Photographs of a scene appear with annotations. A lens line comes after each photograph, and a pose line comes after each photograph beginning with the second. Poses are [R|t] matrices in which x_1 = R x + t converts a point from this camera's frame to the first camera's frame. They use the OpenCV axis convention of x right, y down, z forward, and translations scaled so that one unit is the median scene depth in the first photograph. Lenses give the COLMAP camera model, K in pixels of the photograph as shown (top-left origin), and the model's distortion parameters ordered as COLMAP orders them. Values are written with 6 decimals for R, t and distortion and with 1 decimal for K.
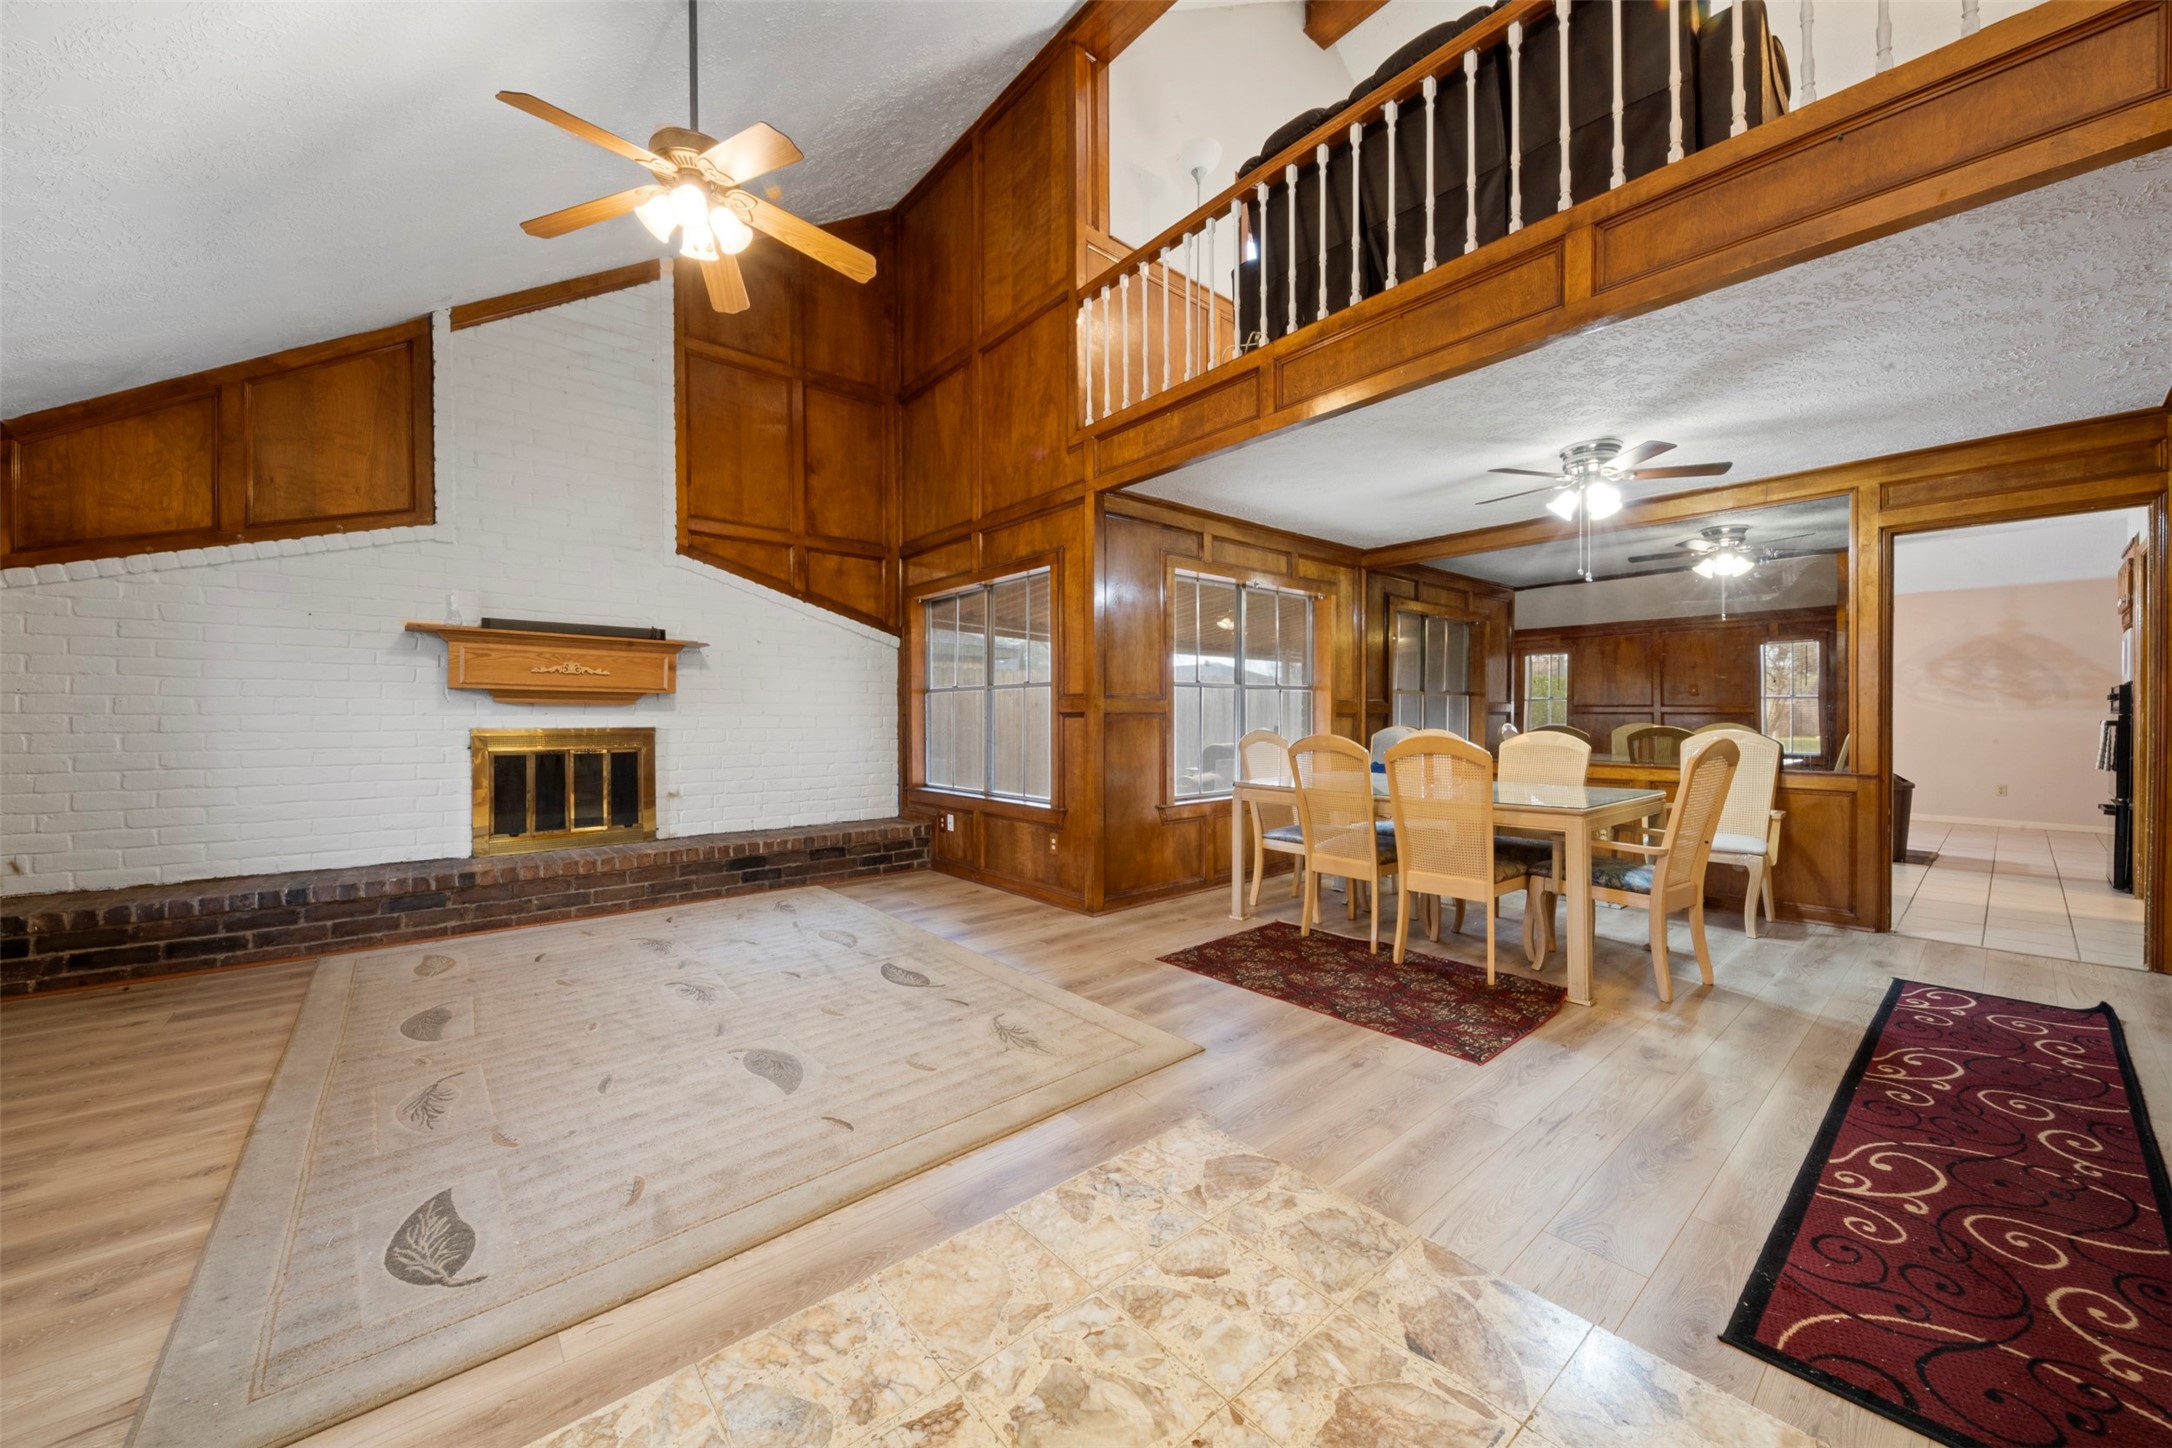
lens RADIAL K [[788.5, 0, 1086.0], [0, 788.5, 724.0], [0, 0, 1]] dist [0.015042, -0.007032]
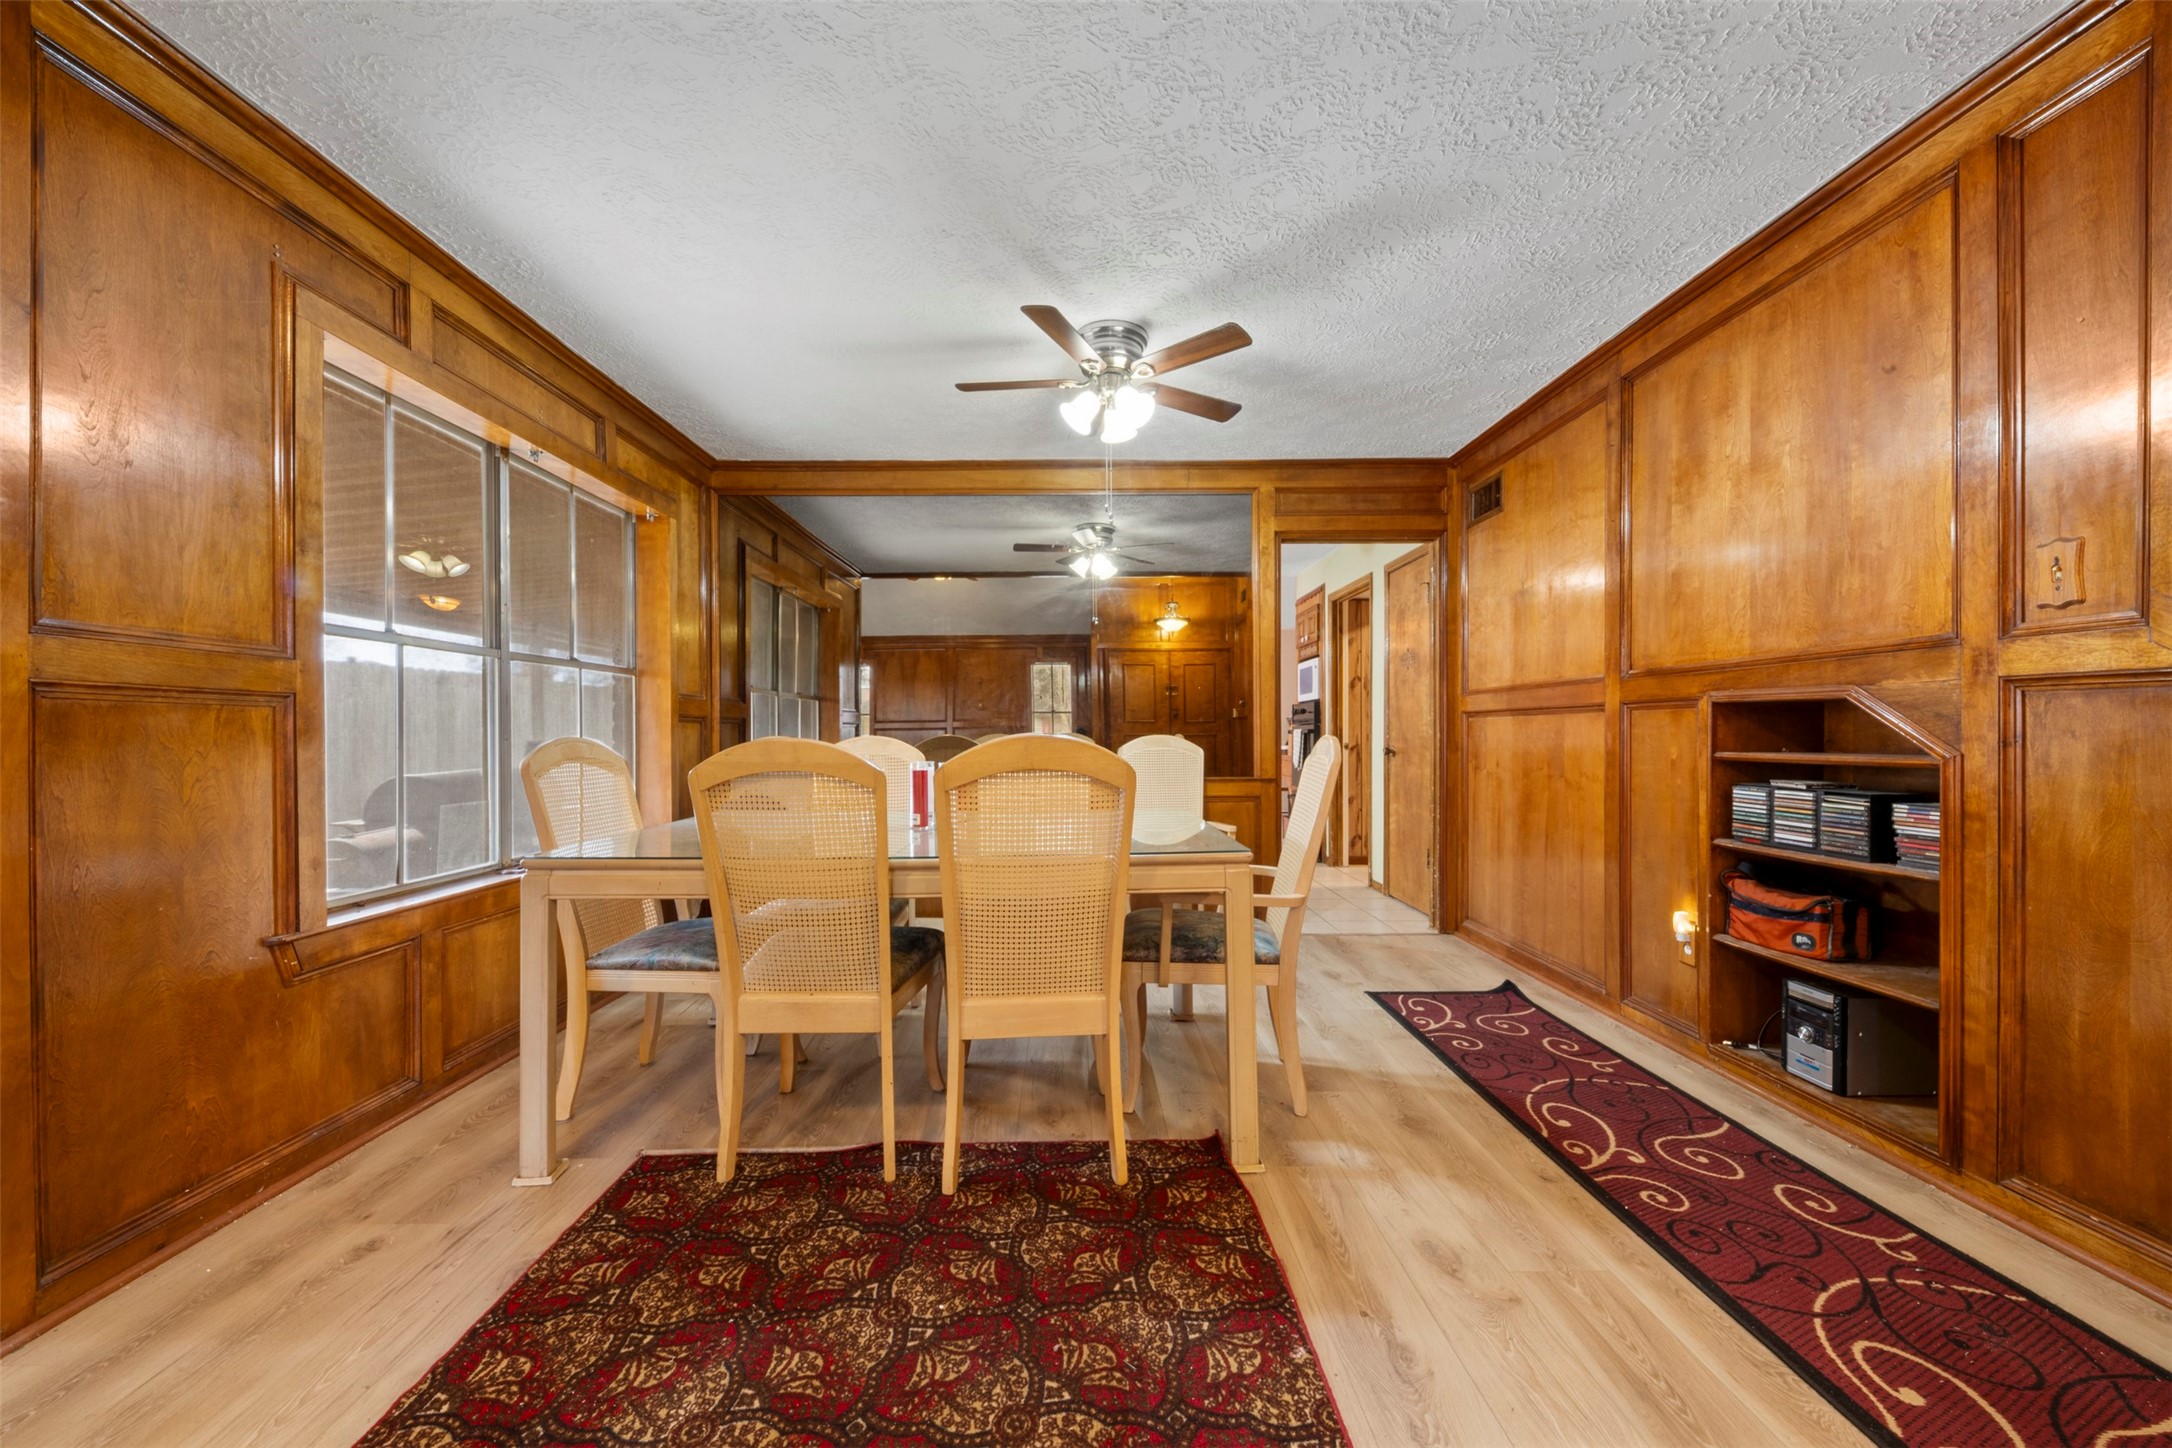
lens RADIAL K [[830.1, 0, 1089.3], [0, 830.1, 738.8], [0, 0, 1]] dist [0.016175, -0.007923]
pose [[0.640485, -0.003794, 0.767961, 0.038405], [0.011910, 0.999917, -0.004994, 0.015769], [-0.767878, 0.012345, 0.640477, 0.479936]]
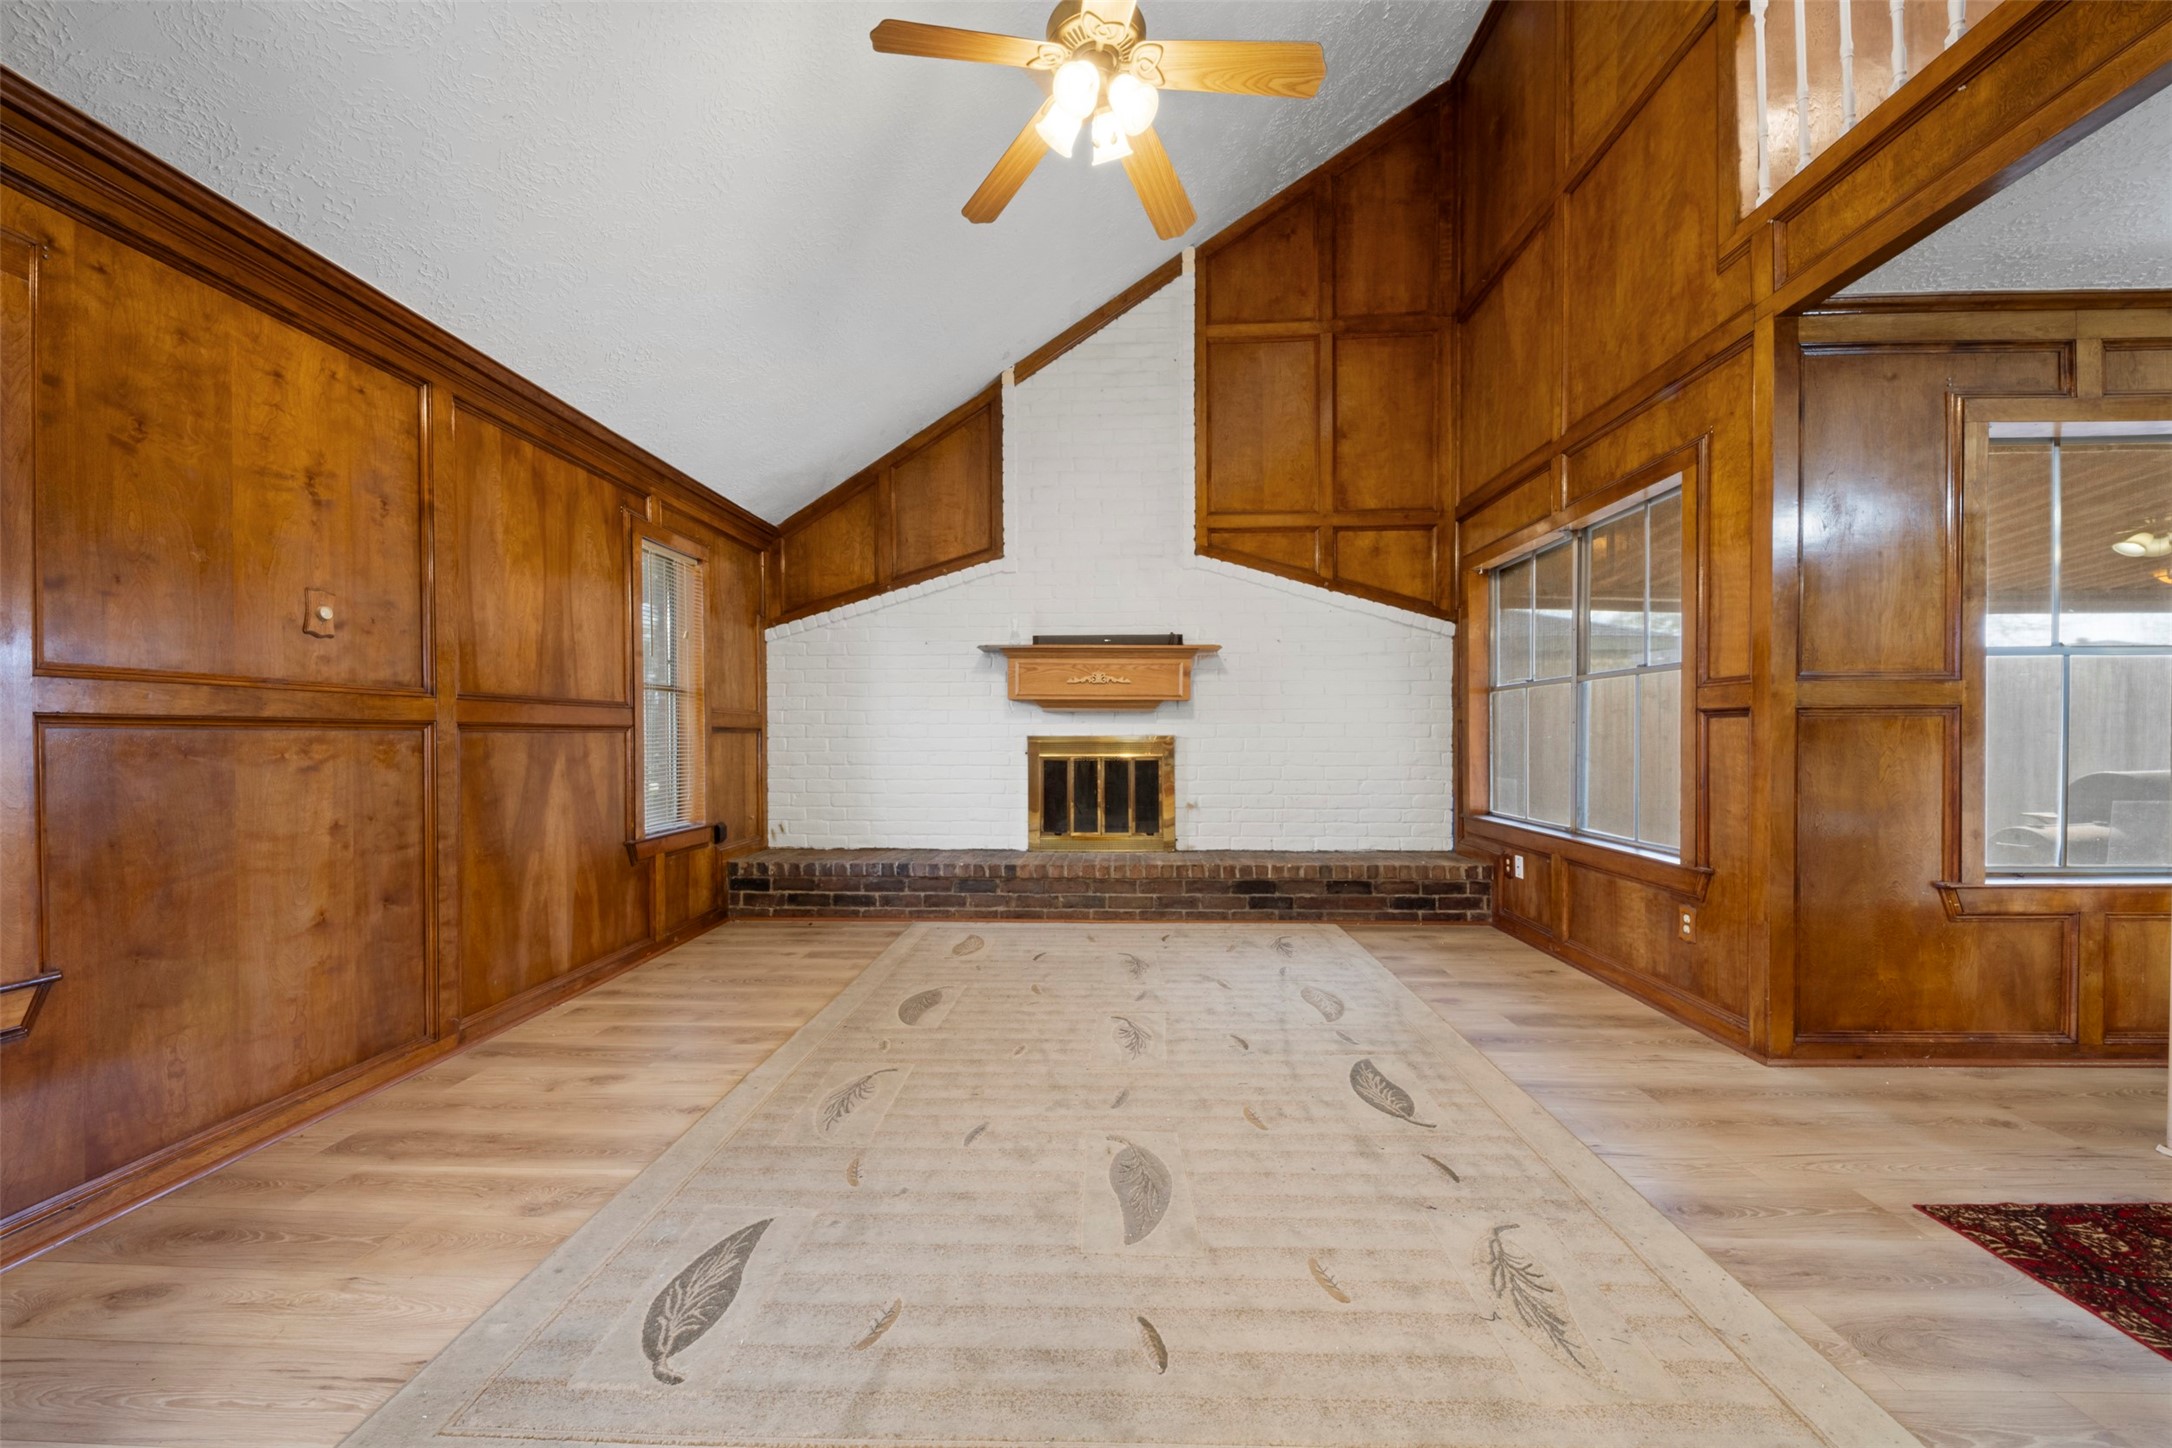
lens RADIAL K [[778.0, 0, 1081.8], [0, 778.0, 744.3], [0, 0, 1]] dist [0.015922, -0.007948]
pose [[0.728940, 0.006277, -0.684549, 0.035285], [-0.002973, 0.999978, 0.006004, 0.010699], [0.684571, -0.002341, 0.728942, 0.249657]]
